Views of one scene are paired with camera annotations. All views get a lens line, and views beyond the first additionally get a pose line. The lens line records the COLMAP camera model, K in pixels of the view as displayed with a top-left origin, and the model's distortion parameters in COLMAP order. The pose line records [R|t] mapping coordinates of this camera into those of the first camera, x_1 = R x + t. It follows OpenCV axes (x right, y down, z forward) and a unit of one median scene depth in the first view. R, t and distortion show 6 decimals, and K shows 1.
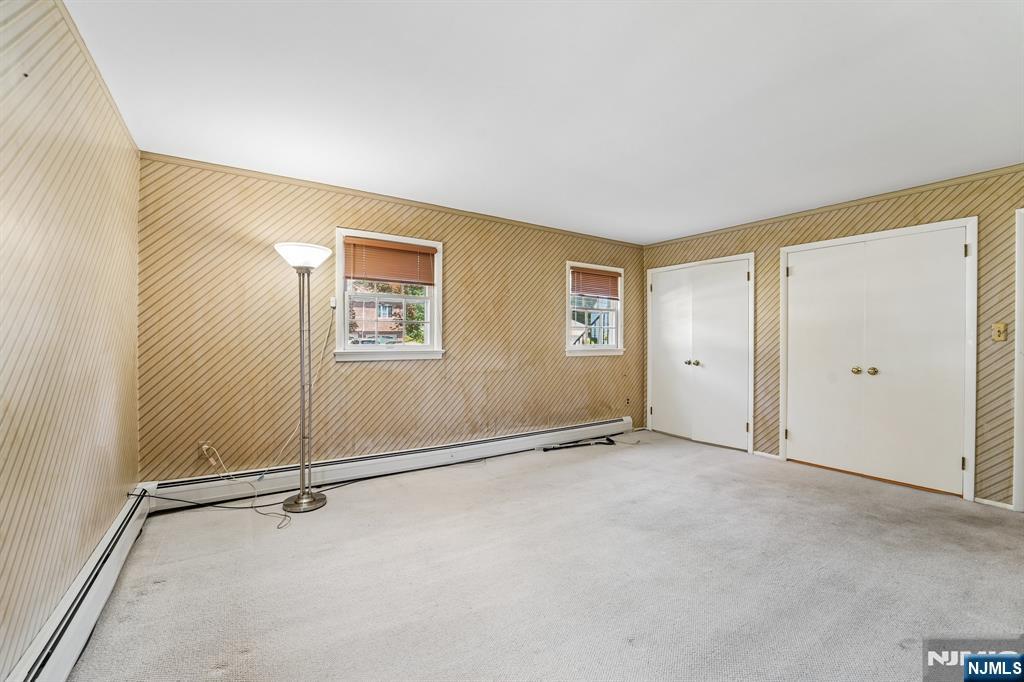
lens RADIAL K [[419.4, 0, 513.3], [0, 419.4, 345.8], [0, 0, 1]] dist [-0.019548, 0.000595]
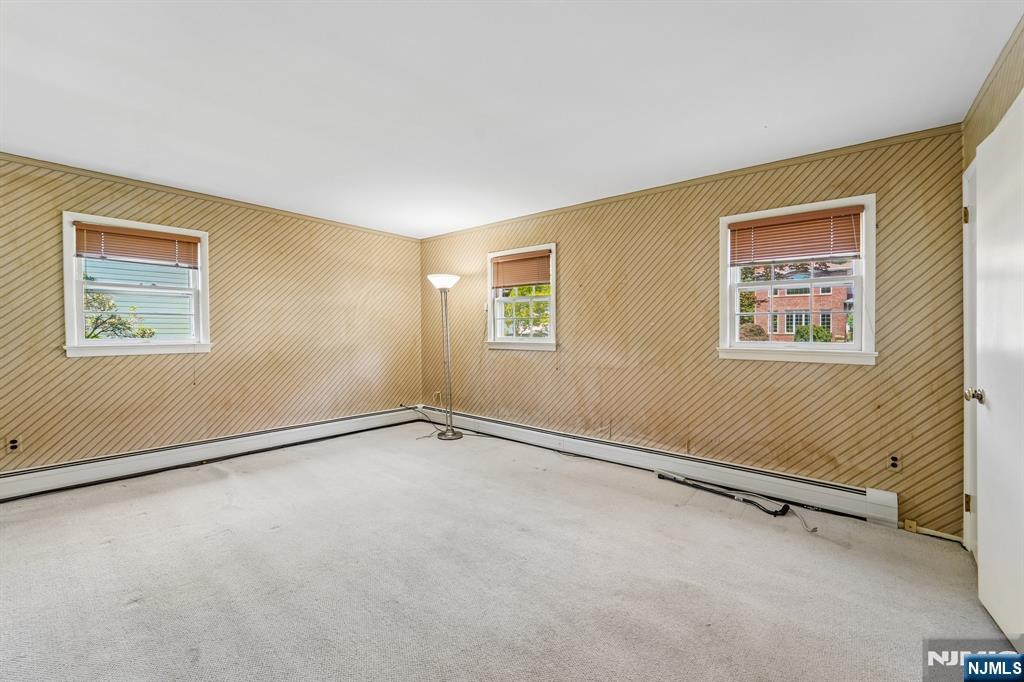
lens RADIAL K [[417.9, 0, 512.0], [0, 417.9, 341.0], [0, 0, 1]] dist [0.001541, 0.000241]
pose [[0.281302, 0.021234, -0.959384, 0.807081], [-0.016497, 0.999714, 0.017290, -0.011104], [0.959477, 0.010964, 0.281572, 0.571003]]
